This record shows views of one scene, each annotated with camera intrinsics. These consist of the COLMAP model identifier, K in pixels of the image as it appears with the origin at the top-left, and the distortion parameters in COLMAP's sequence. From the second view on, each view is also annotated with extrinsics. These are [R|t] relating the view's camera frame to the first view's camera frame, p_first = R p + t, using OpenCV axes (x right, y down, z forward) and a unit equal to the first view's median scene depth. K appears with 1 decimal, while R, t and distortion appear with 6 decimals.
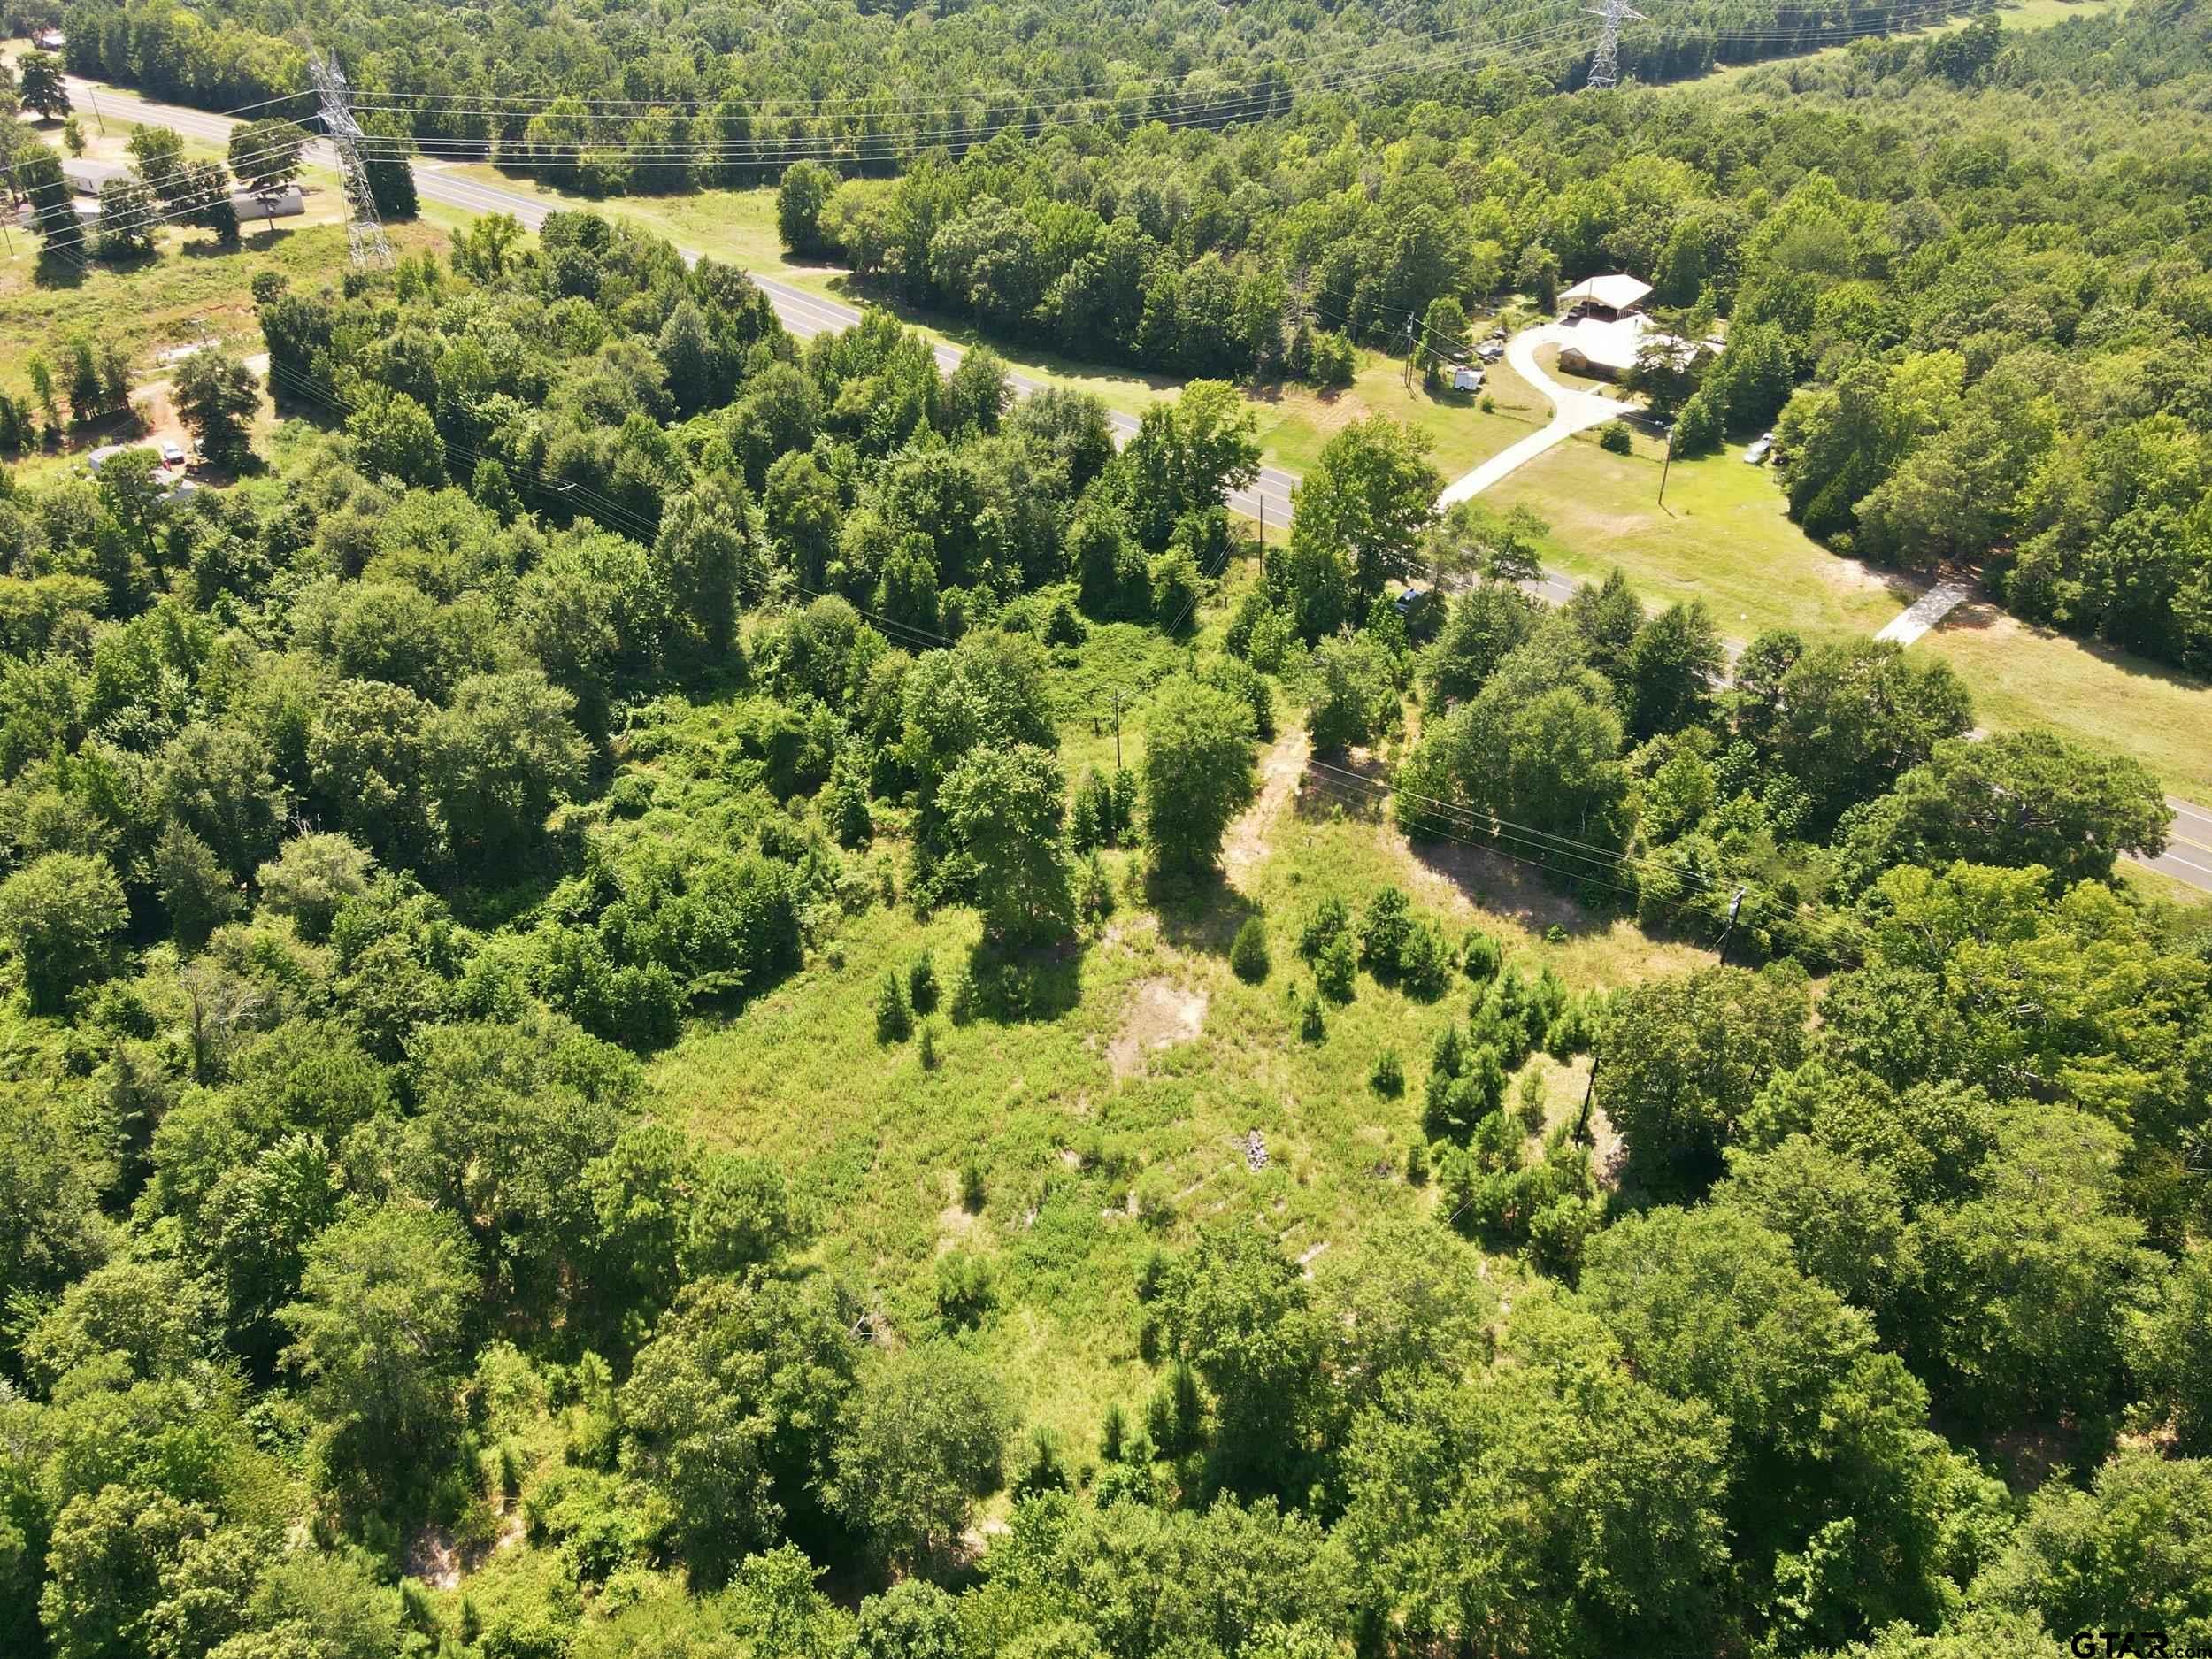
lens RADIAL K [[1611.3, 0, 1114.0], [0, 1611.3, 834.0], [0, 0, 1]] dist [0.009470, 0.005828]
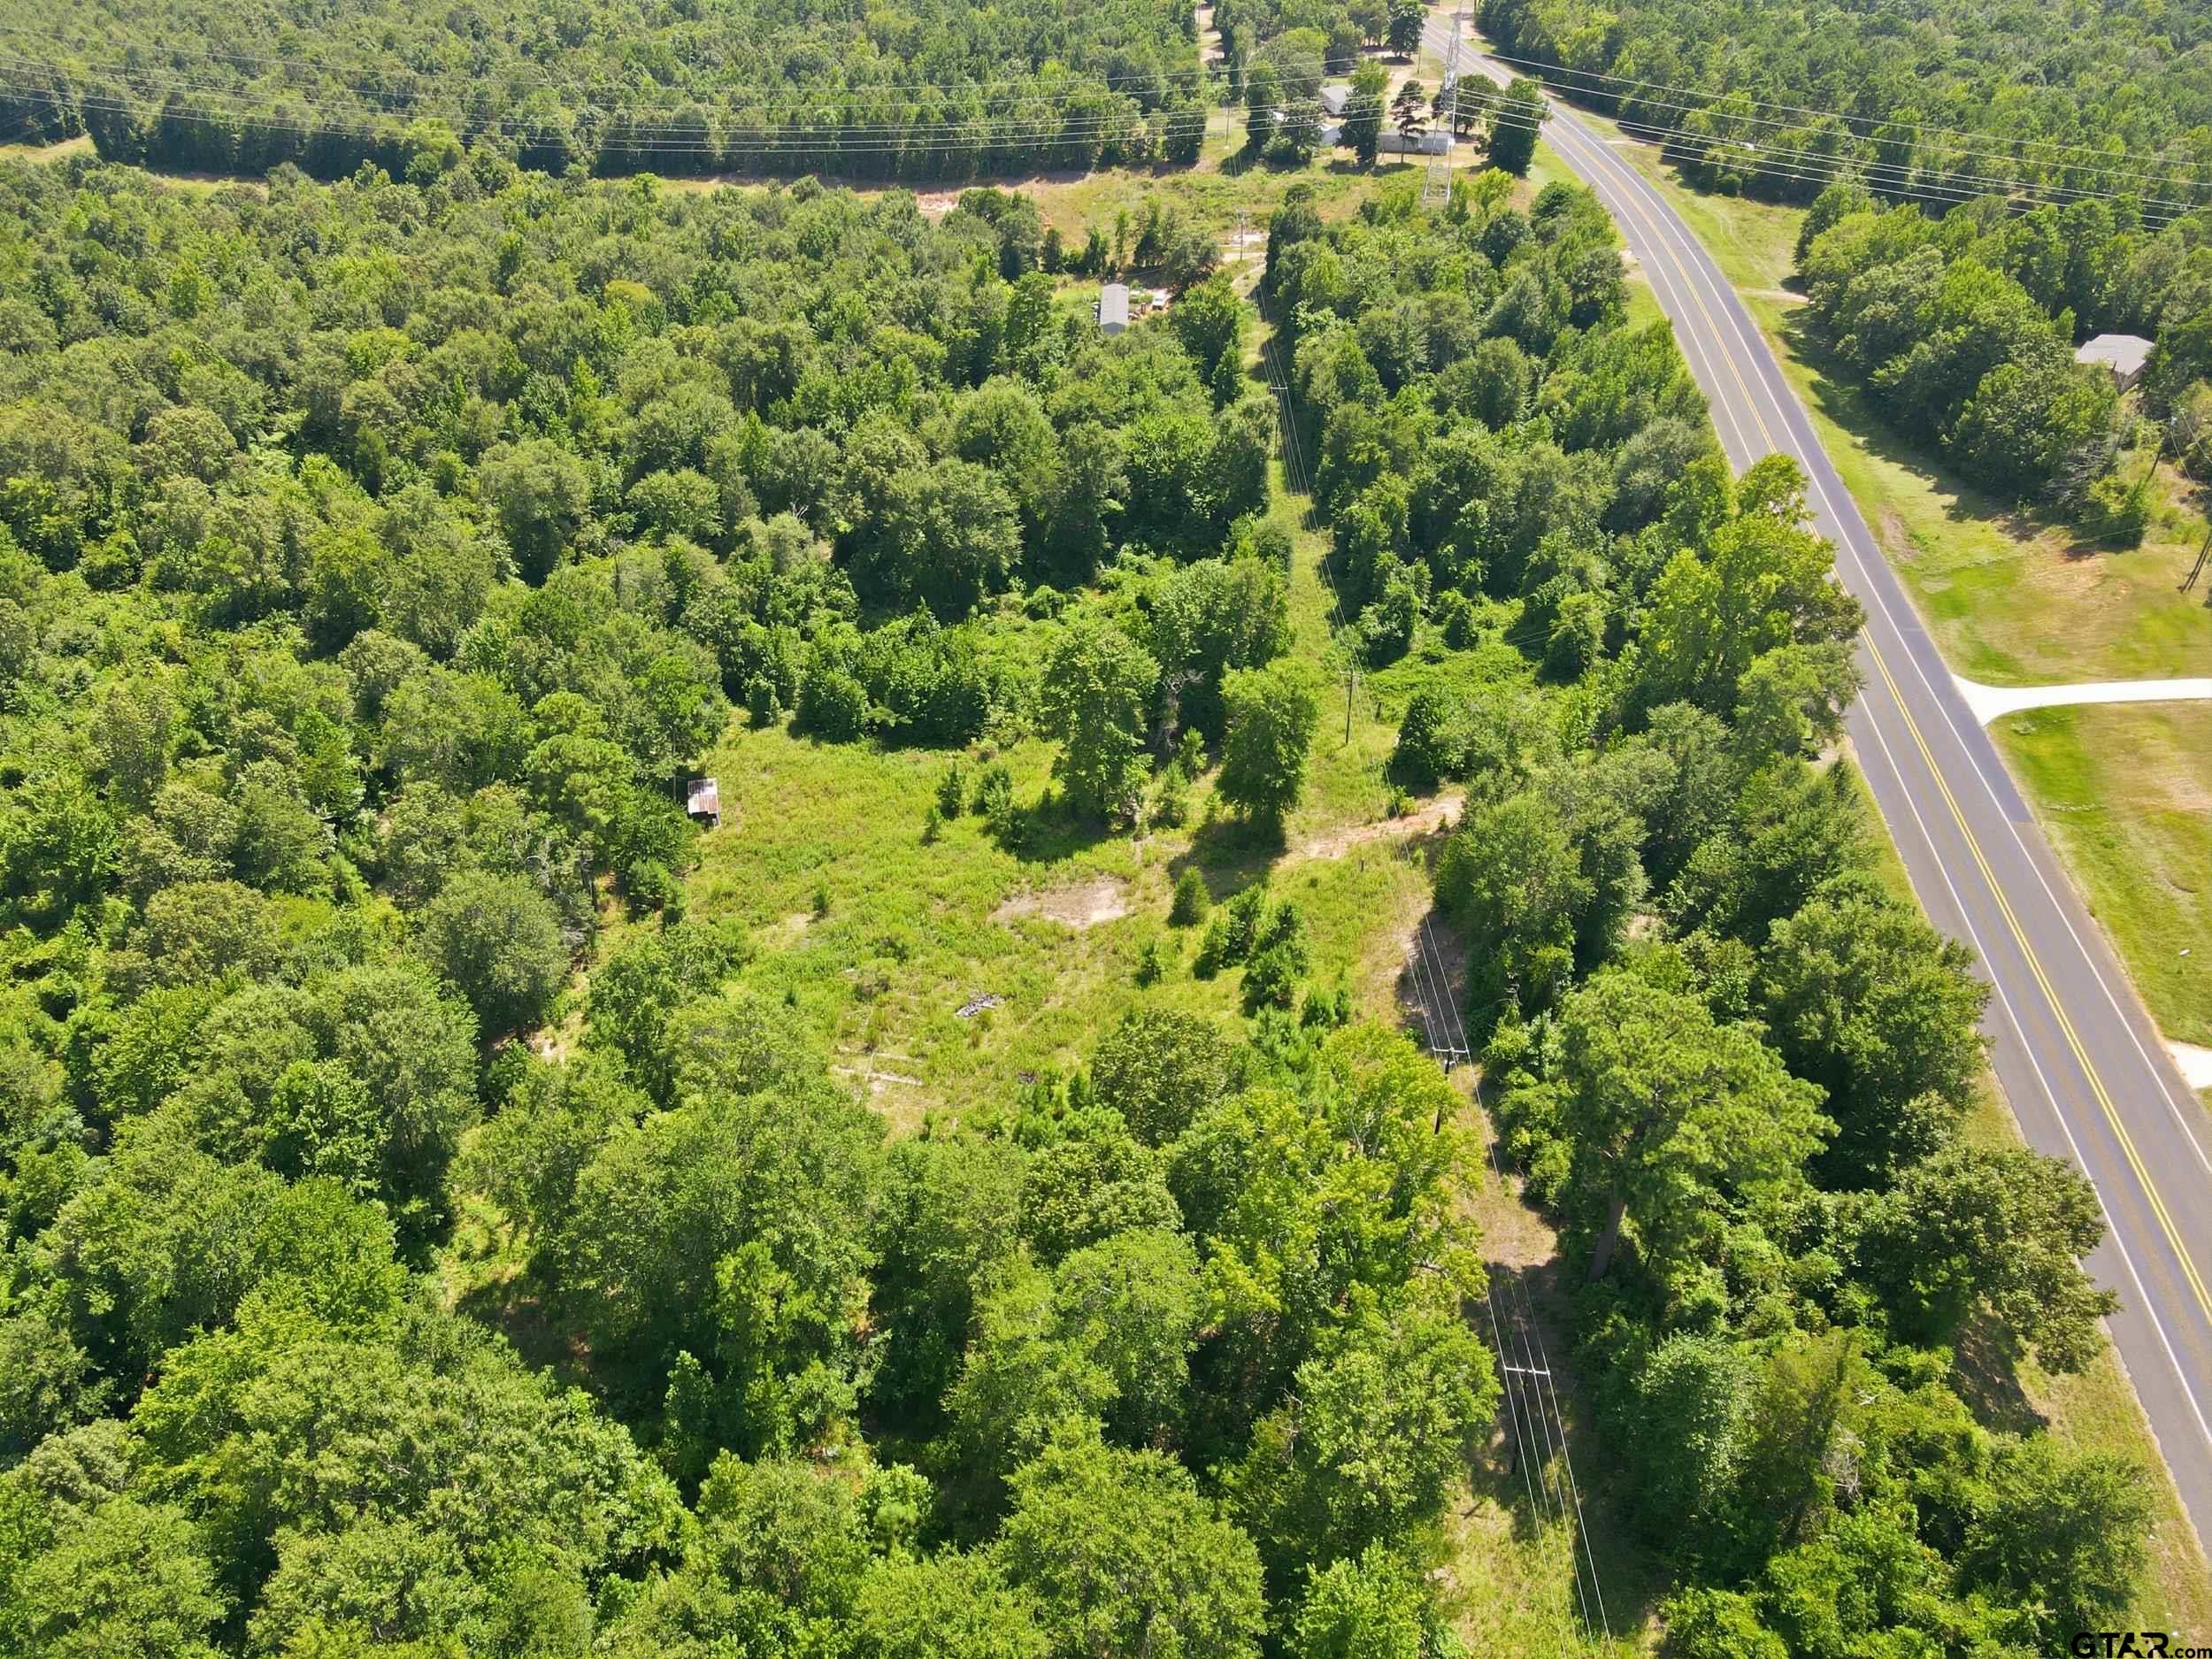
lens RADIAL K [[1611.3, 0, 1114.0], [0, 1611.3, 834.0], [0, 0, 1]] dist [0.009470, 0.005828]
pose [[0.618118, 0.440271, -0.651223, 0.593876], [-0.441698, 0.879817, 0.175571, -0.105338], [0.650256, 0.179120, 0.738298, 0.156109]]
